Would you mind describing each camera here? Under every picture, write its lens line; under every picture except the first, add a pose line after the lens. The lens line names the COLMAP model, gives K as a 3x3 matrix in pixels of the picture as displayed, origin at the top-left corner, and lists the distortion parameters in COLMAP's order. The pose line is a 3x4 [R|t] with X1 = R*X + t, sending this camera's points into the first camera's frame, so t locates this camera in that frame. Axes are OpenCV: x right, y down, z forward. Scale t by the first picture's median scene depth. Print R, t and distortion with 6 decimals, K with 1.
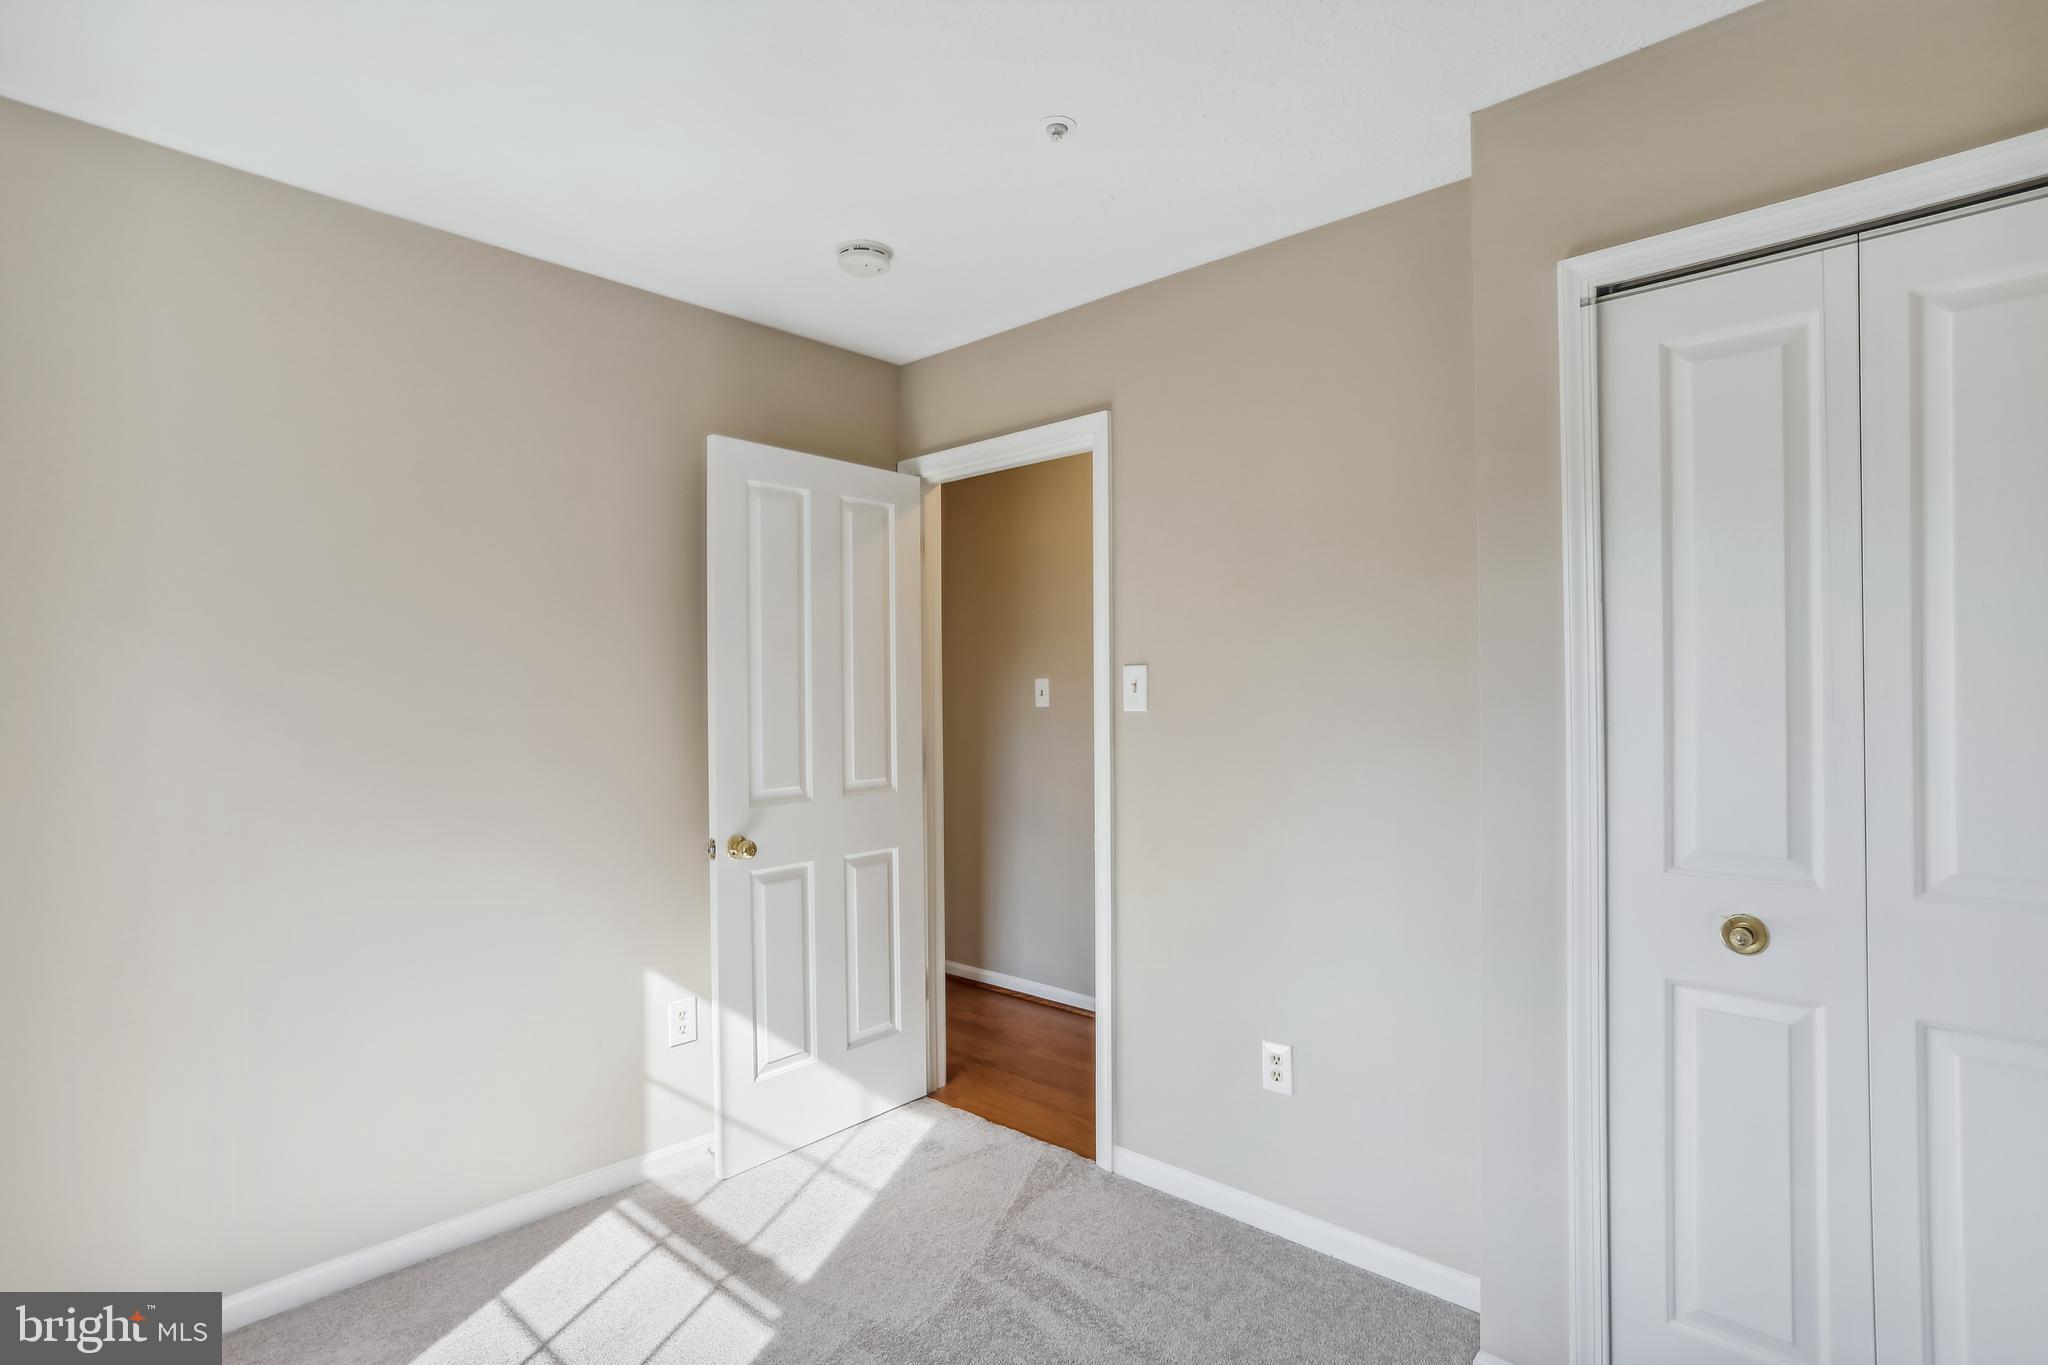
lens RADIAL K [[1003.3, 0, 1014.1], [0, 1003.3, 685.6], [0, 0, 1]] dist [-0.021171, 0.010422]
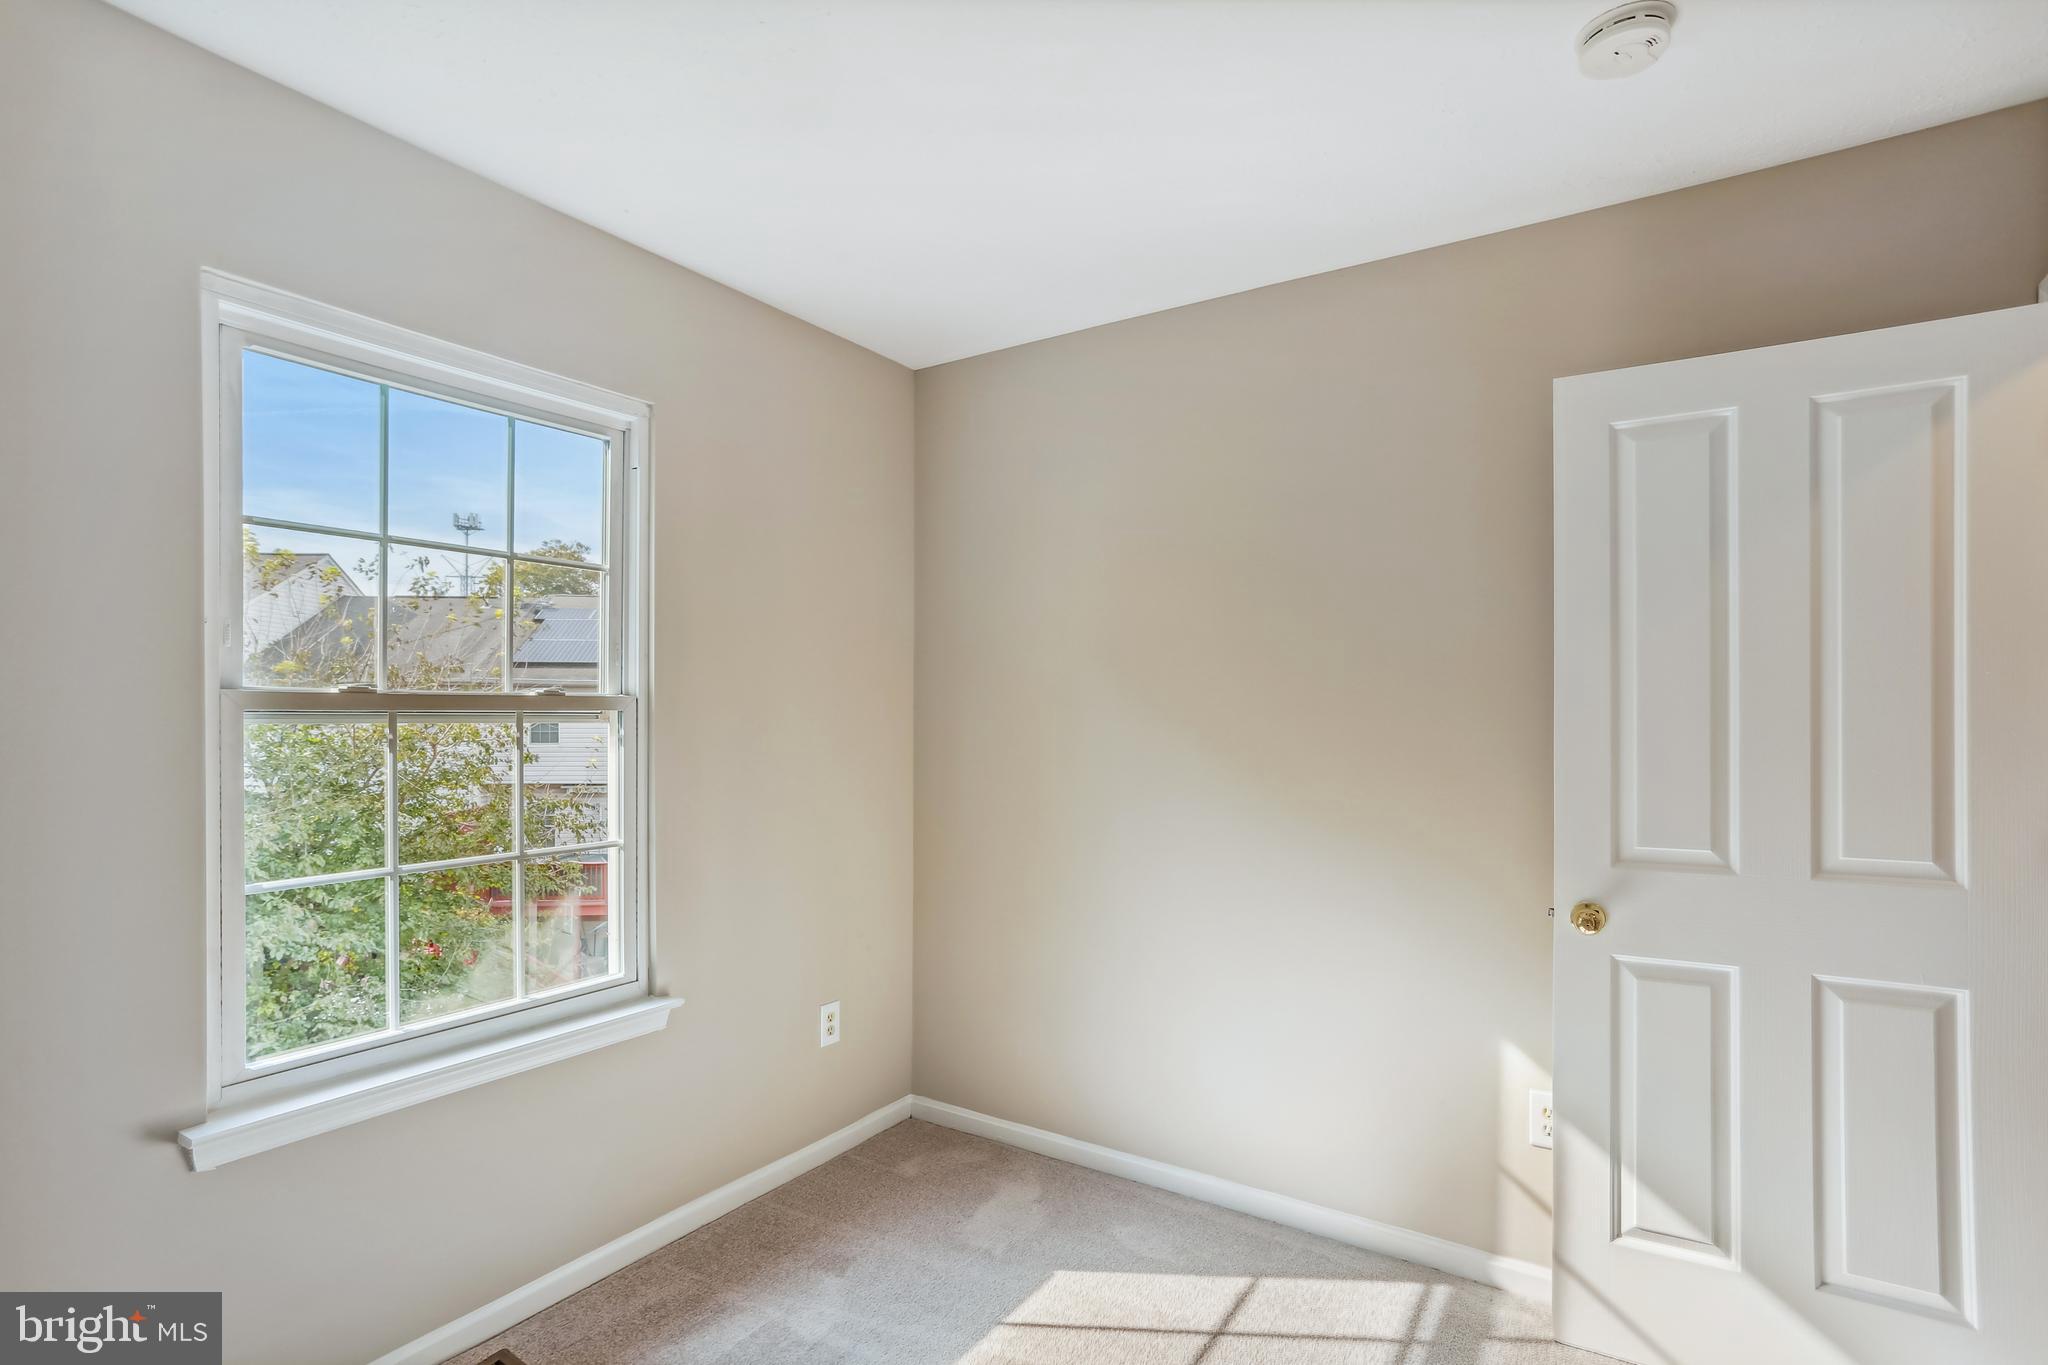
lens RADIAL K [[1003.3, 0, 1023.6], [0, 1003.3, 708.7], [0, 0, 1]] dist [-0.021171, 0.010422]
pose [[0.175523, -0.002269, -0.984473, 0.361287], [0.002460, 0.999995, -0.001866, 0.005532], [0.984472, -0.002094, 0.175528, 0.421407]]
